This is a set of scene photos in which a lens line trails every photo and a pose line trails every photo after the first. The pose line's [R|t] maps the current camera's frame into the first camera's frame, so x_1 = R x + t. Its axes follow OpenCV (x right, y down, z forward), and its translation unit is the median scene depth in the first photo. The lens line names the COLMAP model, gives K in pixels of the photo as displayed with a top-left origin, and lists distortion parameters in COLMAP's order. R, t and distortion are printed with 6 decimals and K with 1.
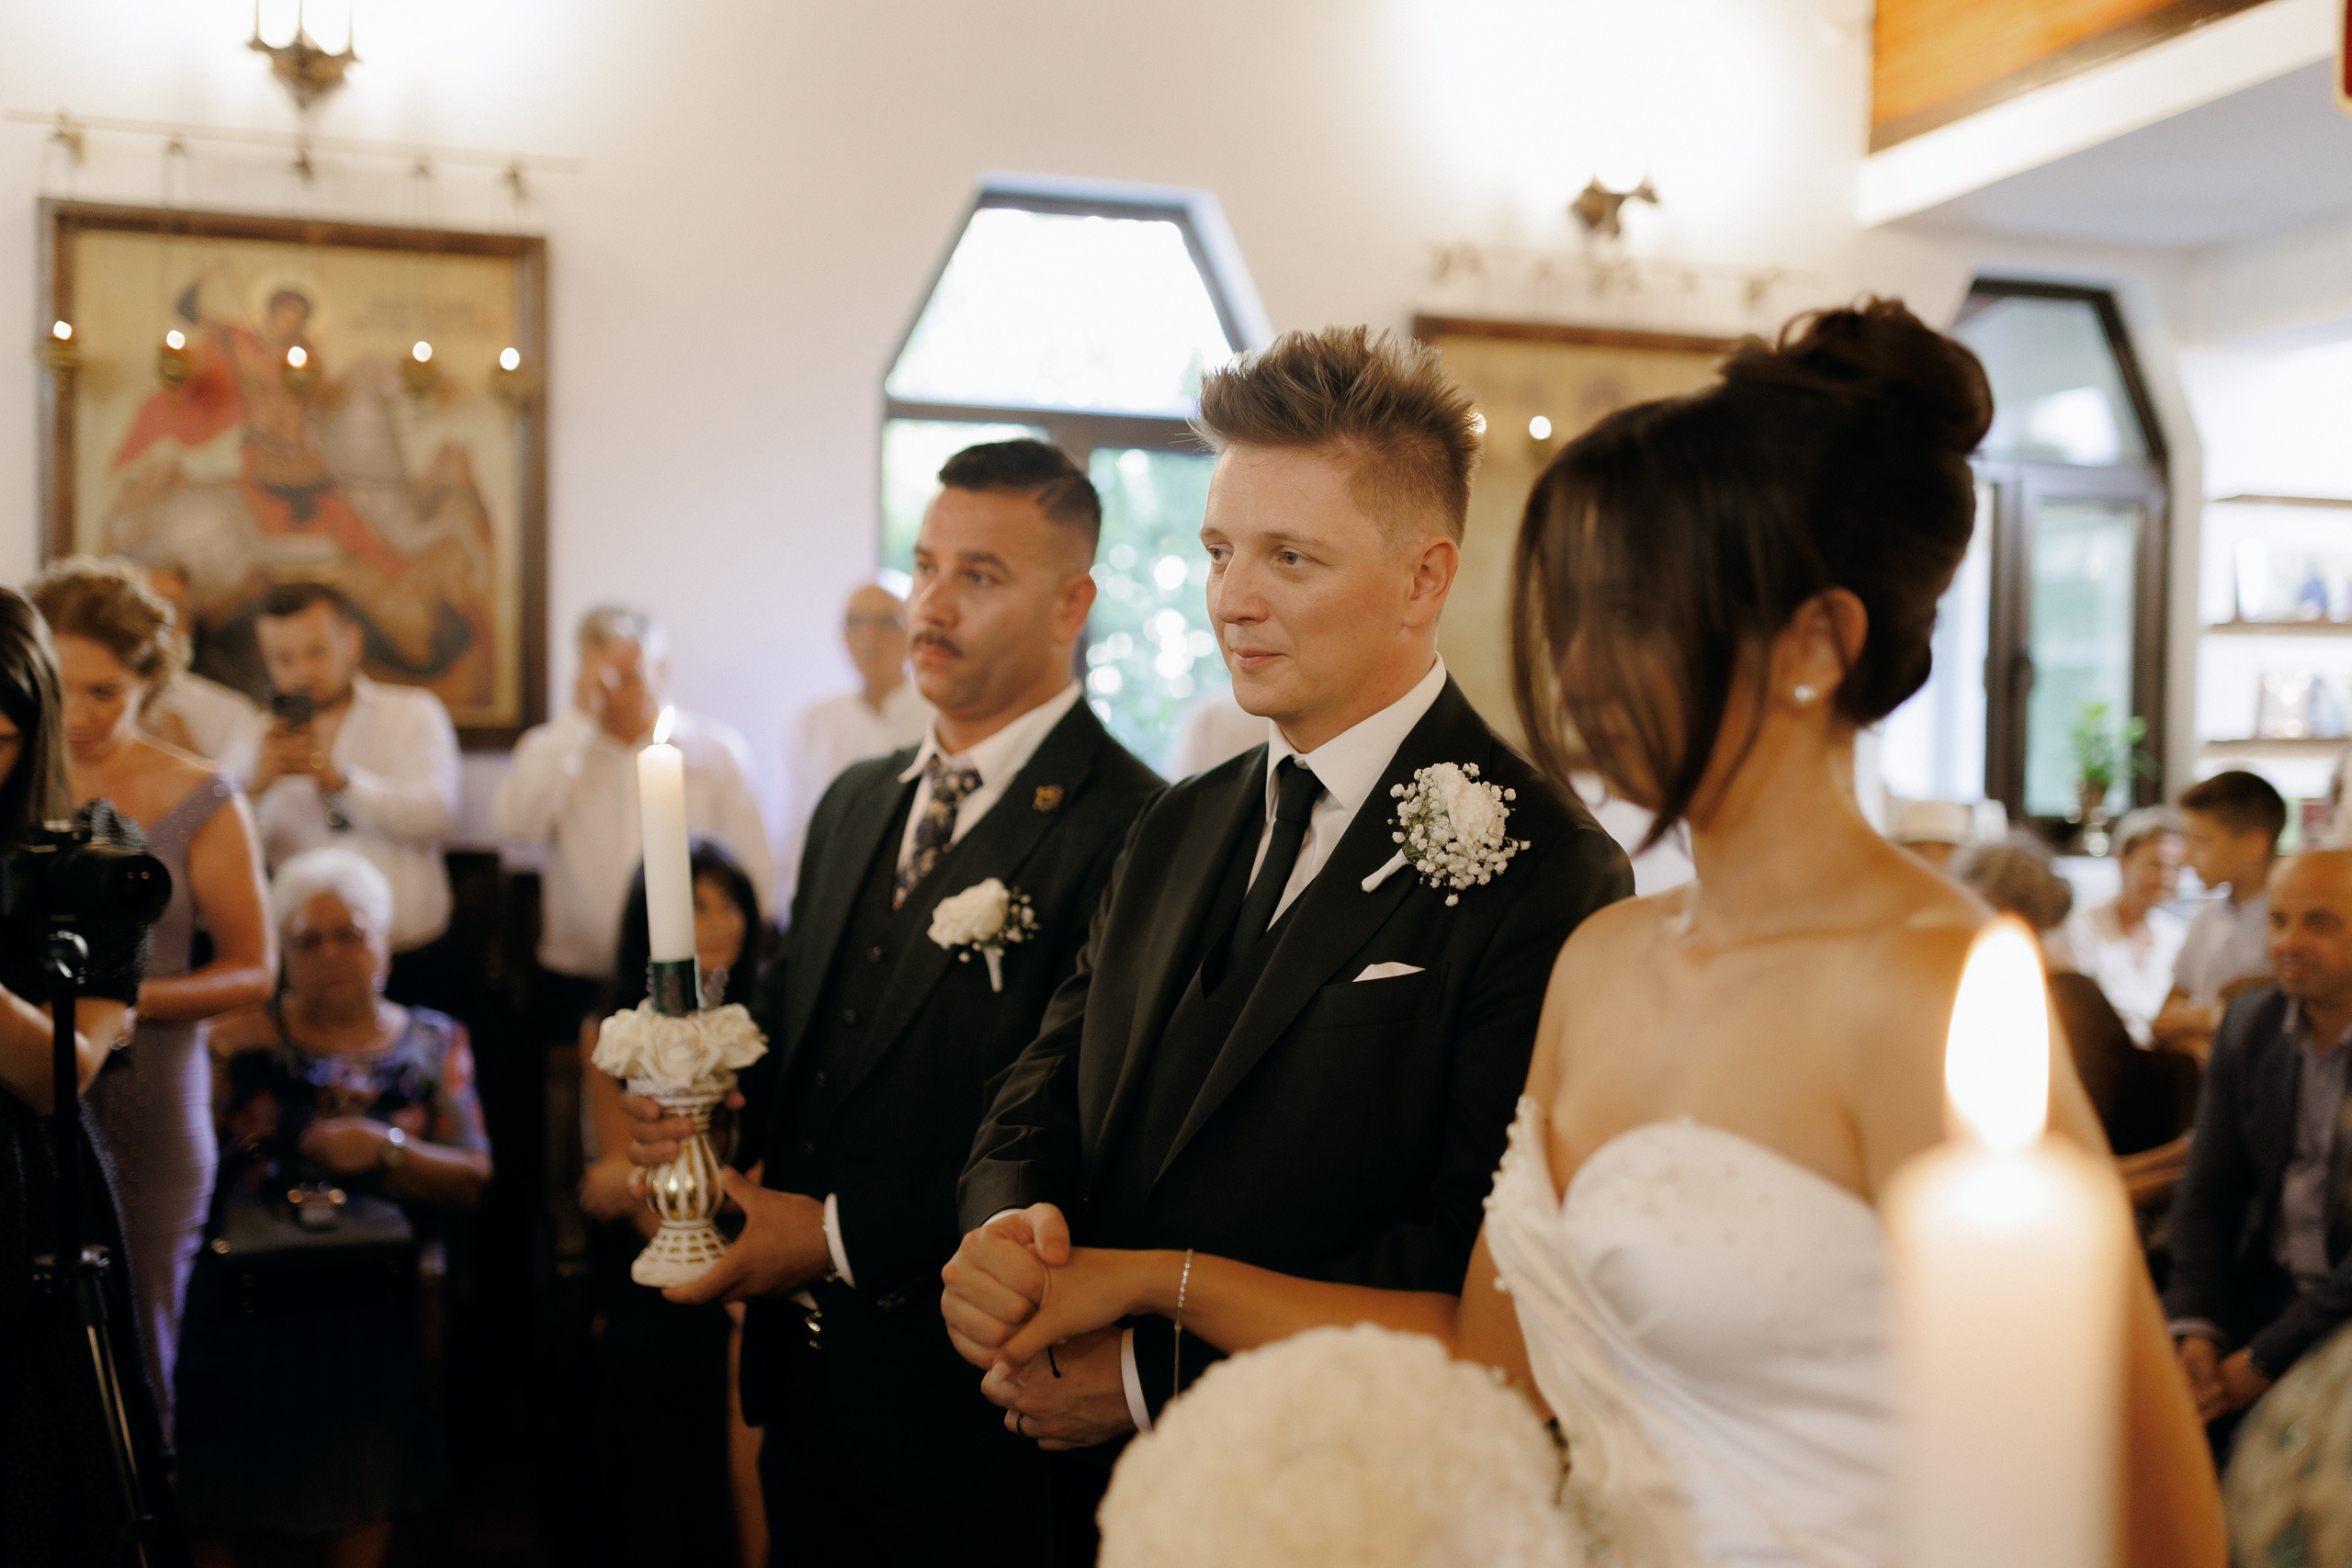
lens RADIAL K [[2401.3, 0, 1138.8], [0, 2401.3, 791.0], [0, 0, 1]] dist [0.082331, 0.000000]
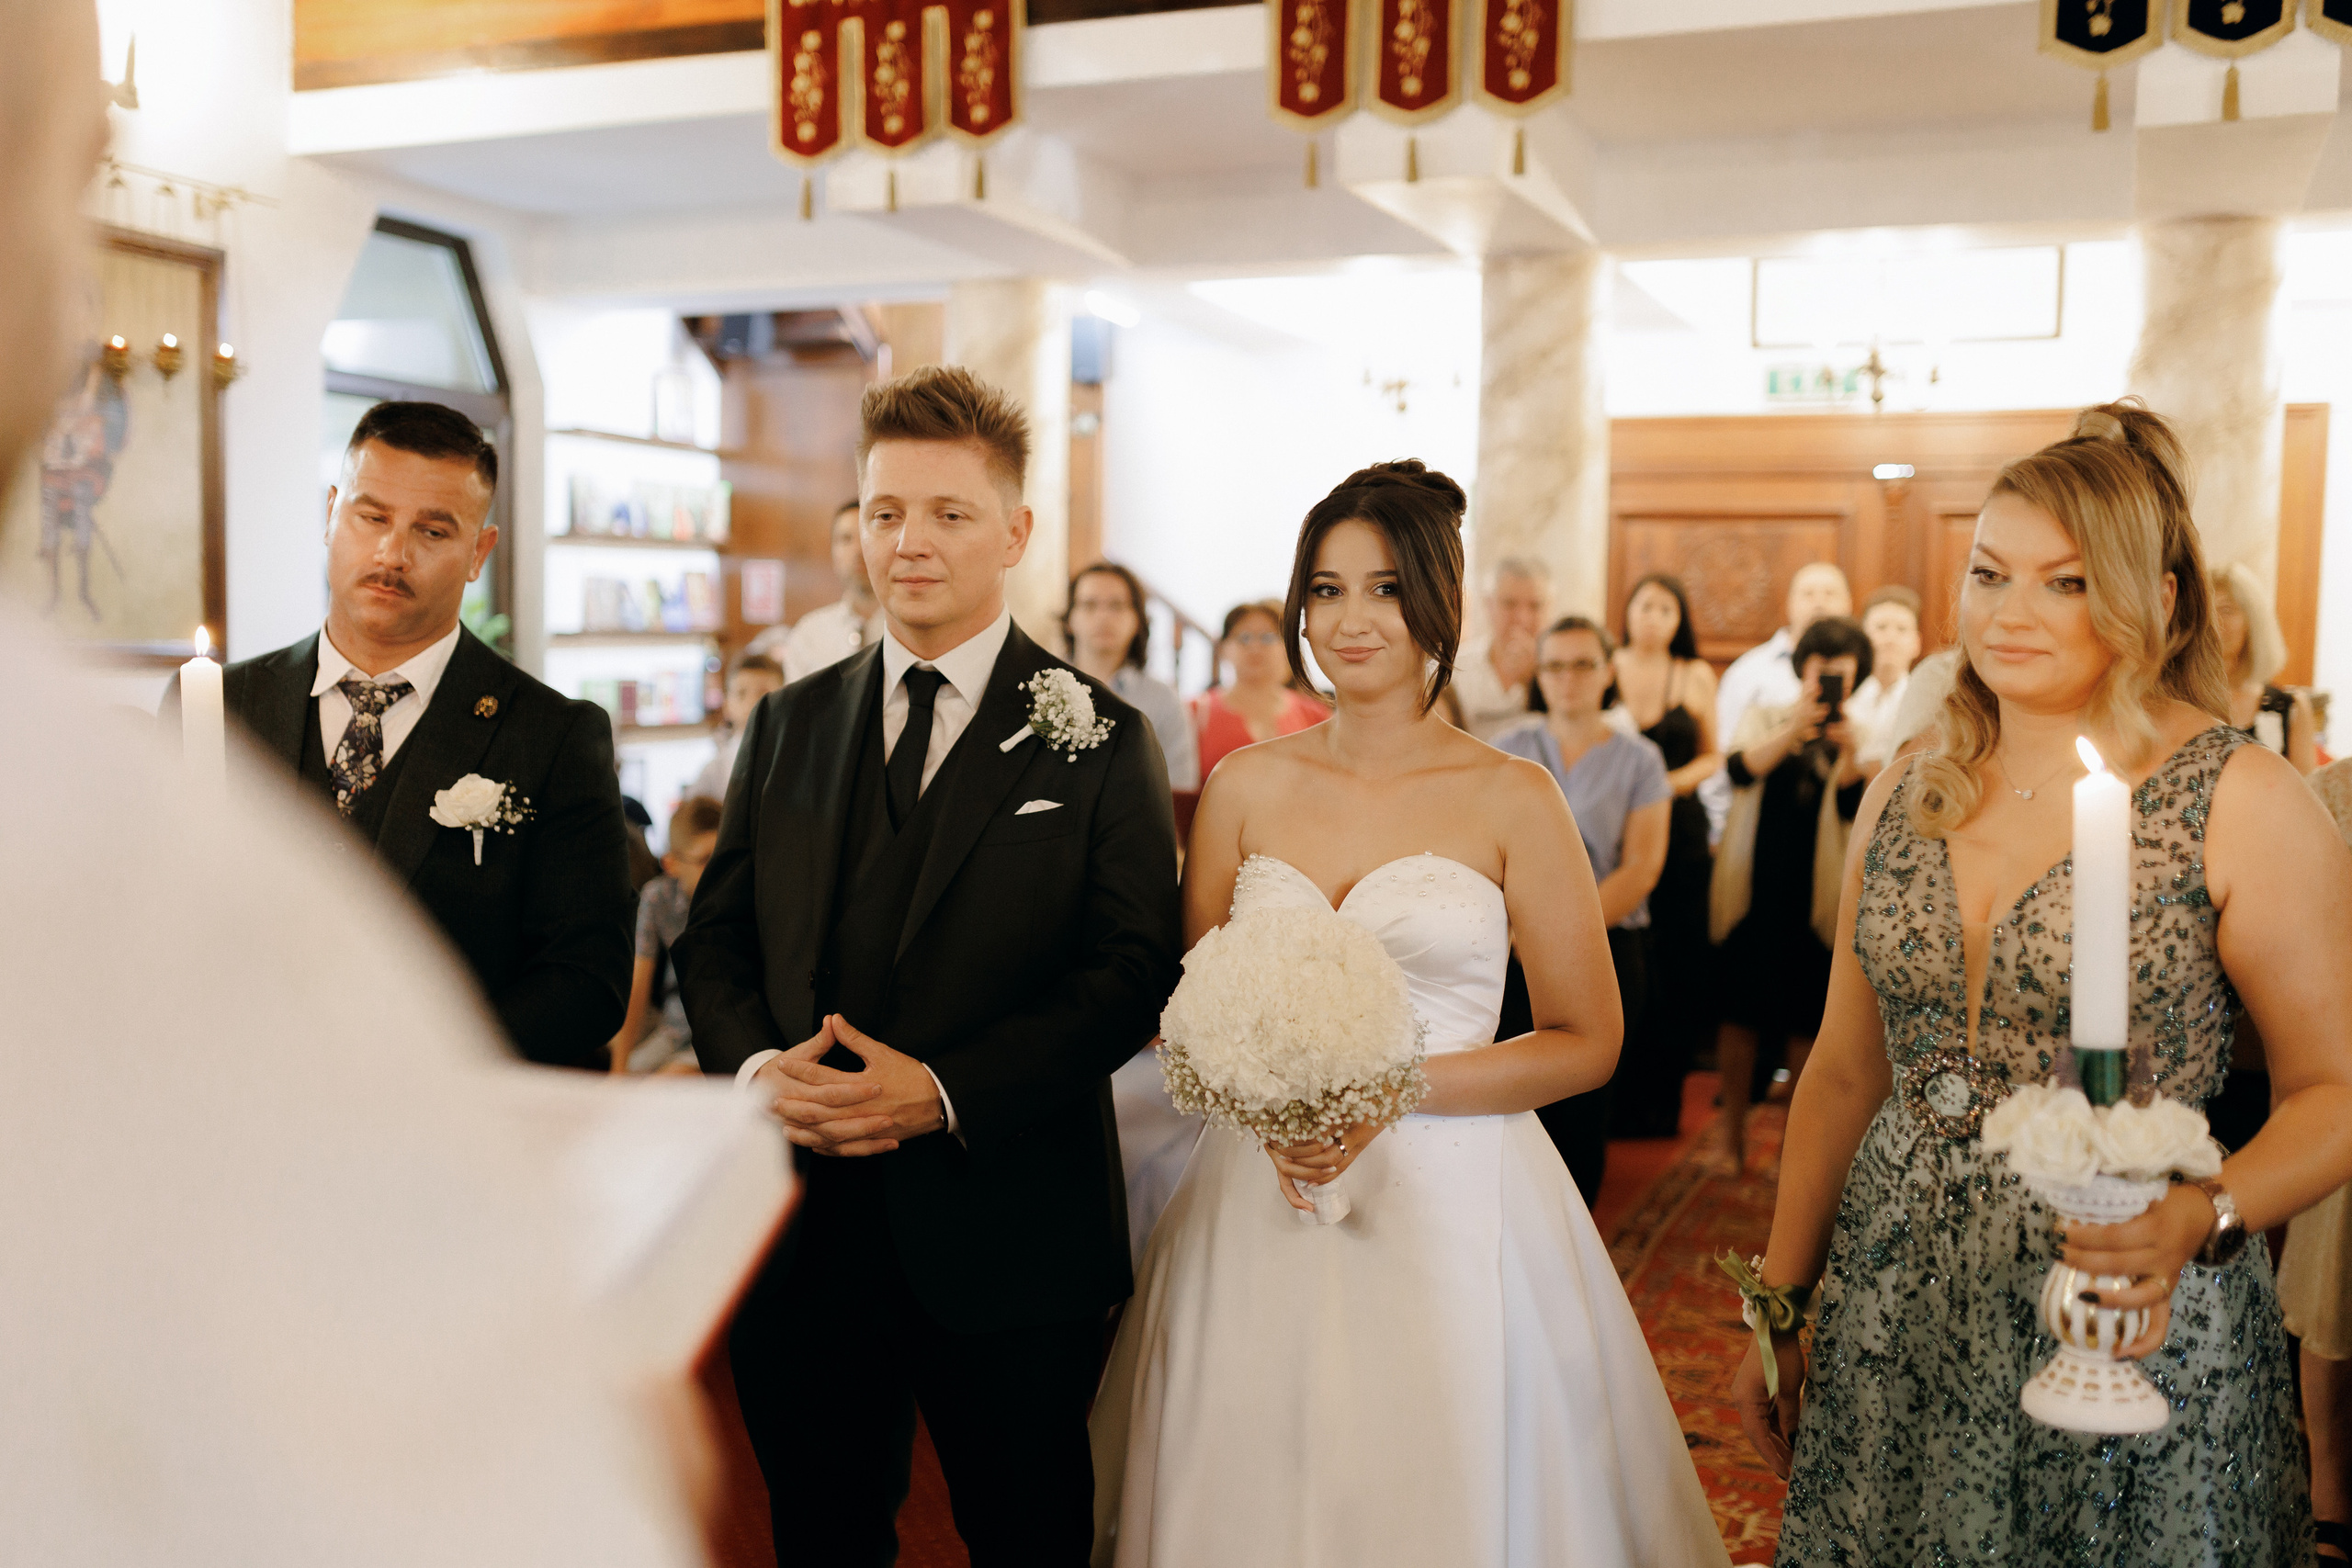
lens RADIAL K [[2401.3, 0, 1181.8], [0, 2401.3, 747.8], [0, 0, 1]] dist [0.082331, 0.000000]
pose [[0.672214, -0.042248, 0.739151, -0.288924], [0.019871, 0.999040, 0.039031, -0.005911], [-0.740090, -0.011550, 0.672408, -0.024495]]
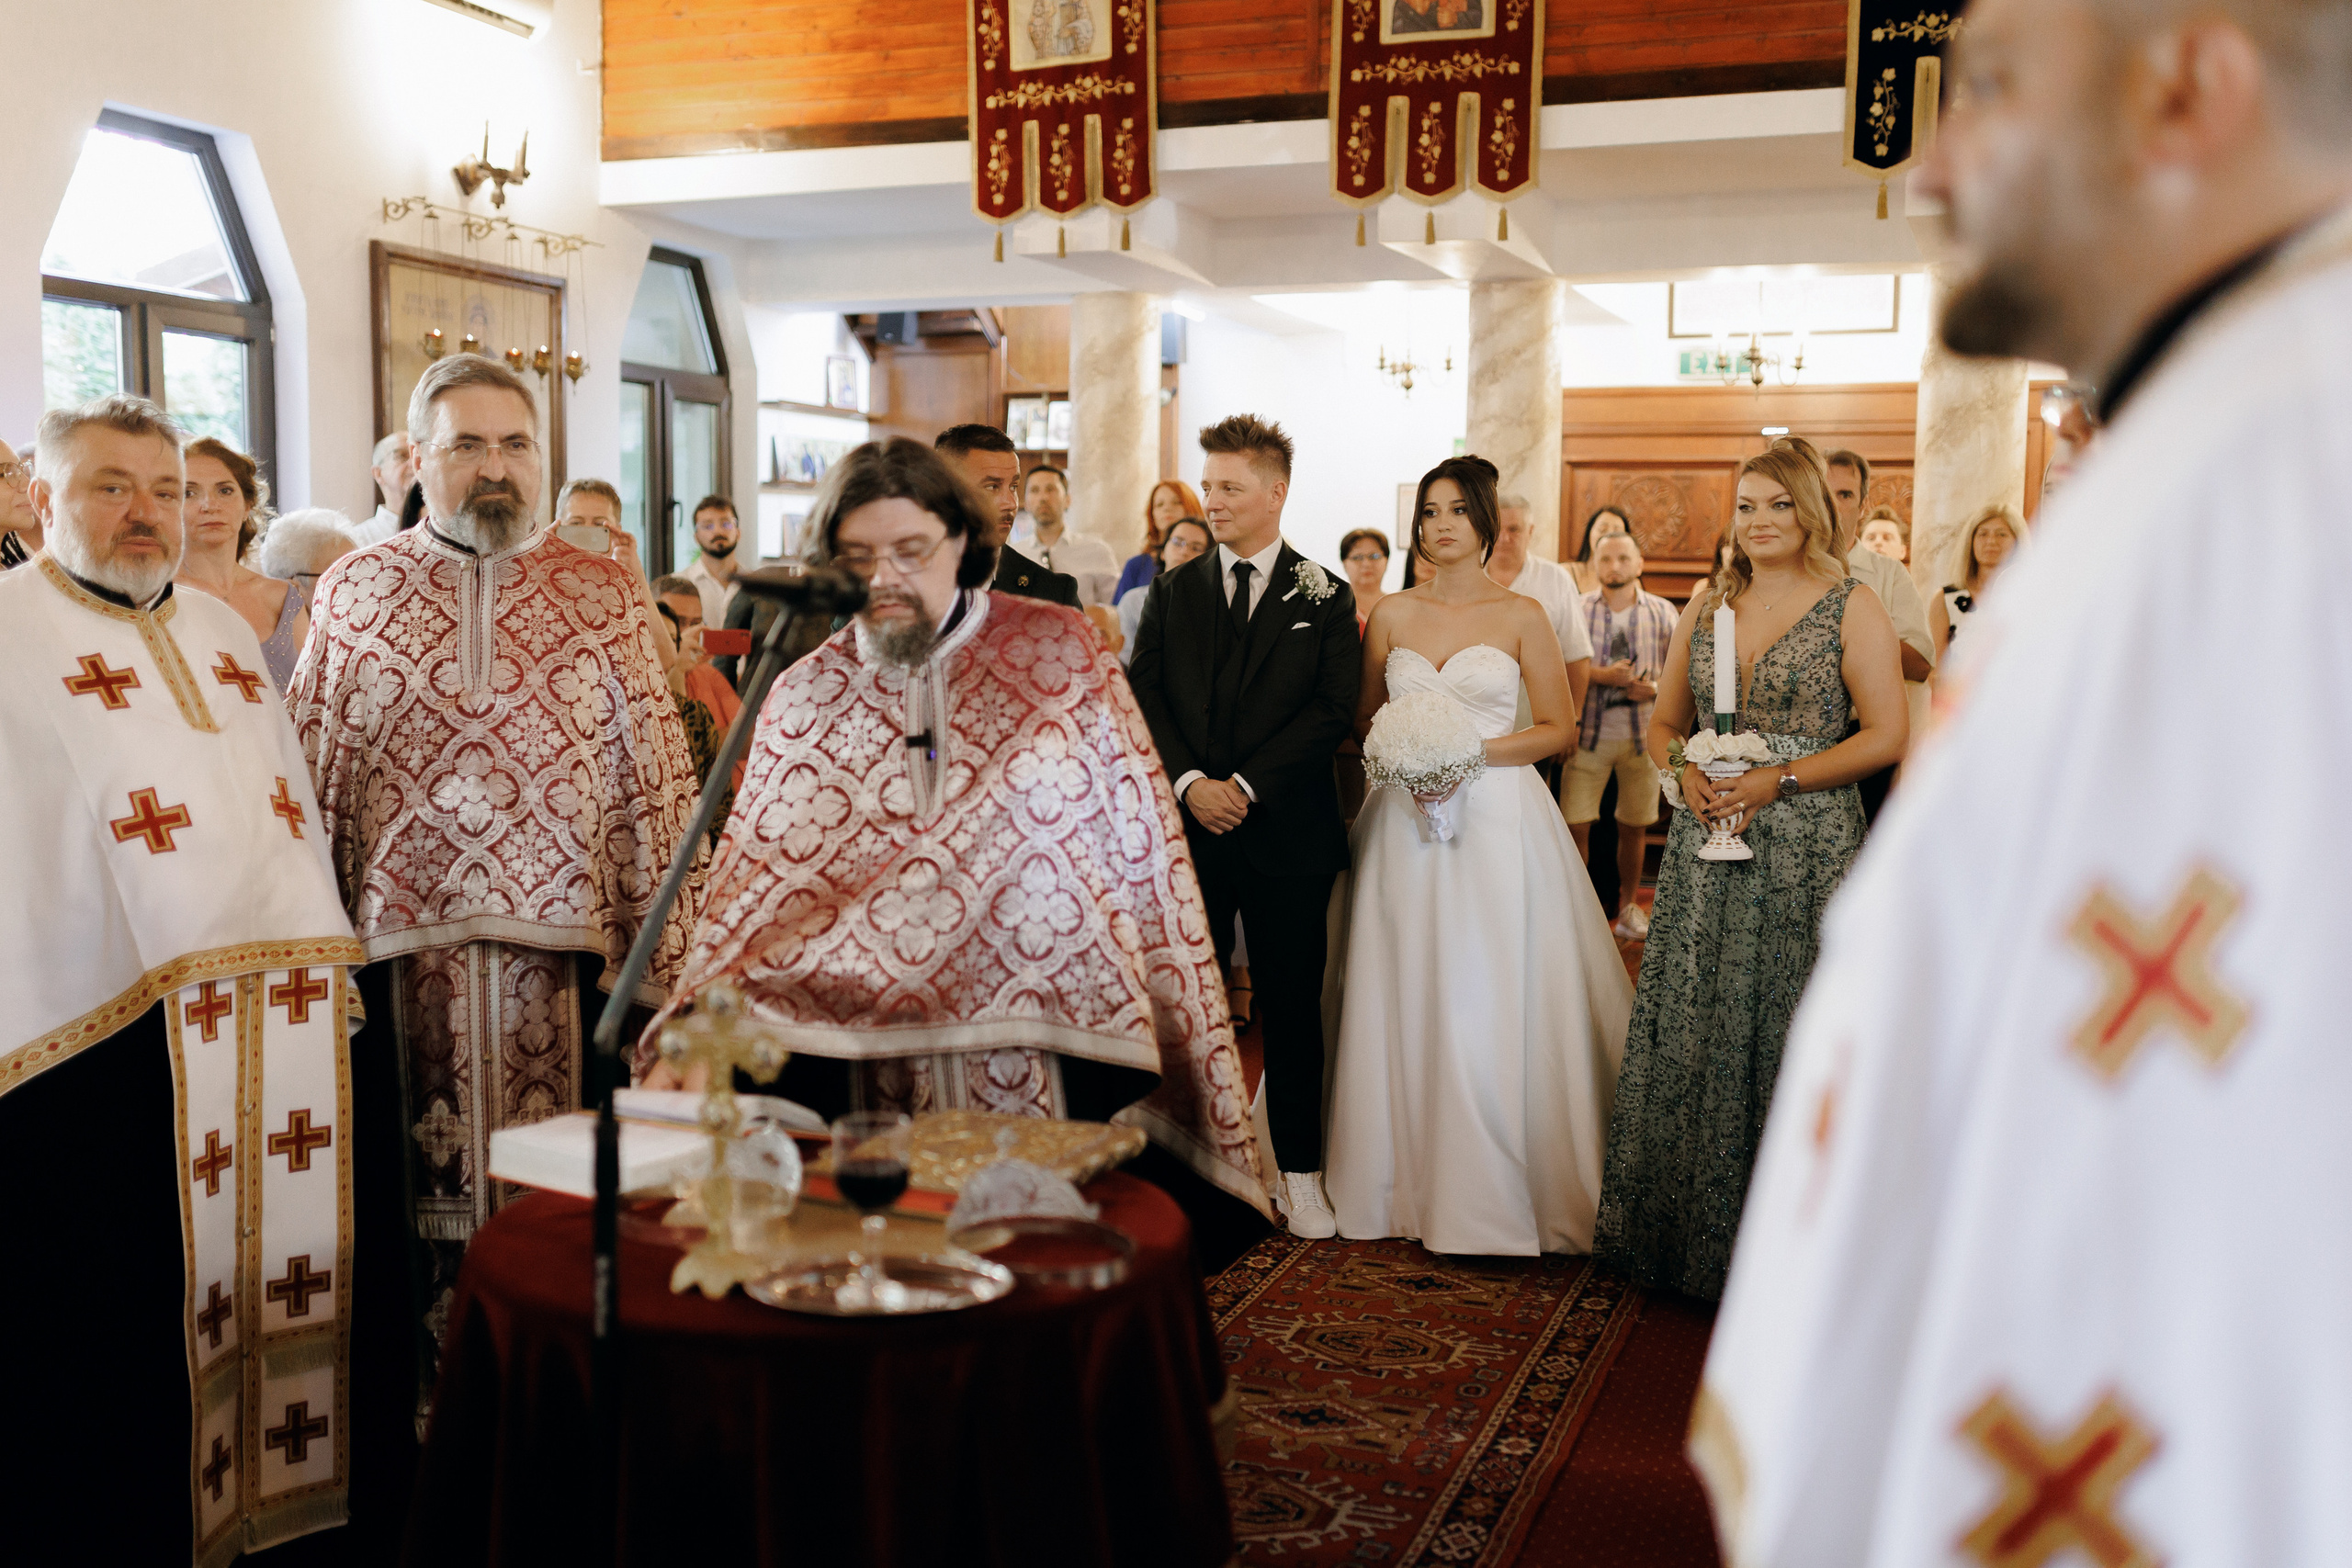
lens RADIAL K [[2401.3, 0, 1183.6], [0, 2401.3, 769.2], [0, 0, 1]] dist [0.082331, 0.000000]
pose [[0.655468, -0.072527, 0.751732, -0.702586], [0.024623, 0.996901, 0.074711, 0.006834], [-0.754821, -0.030461, 0.655223, -0.279681]]
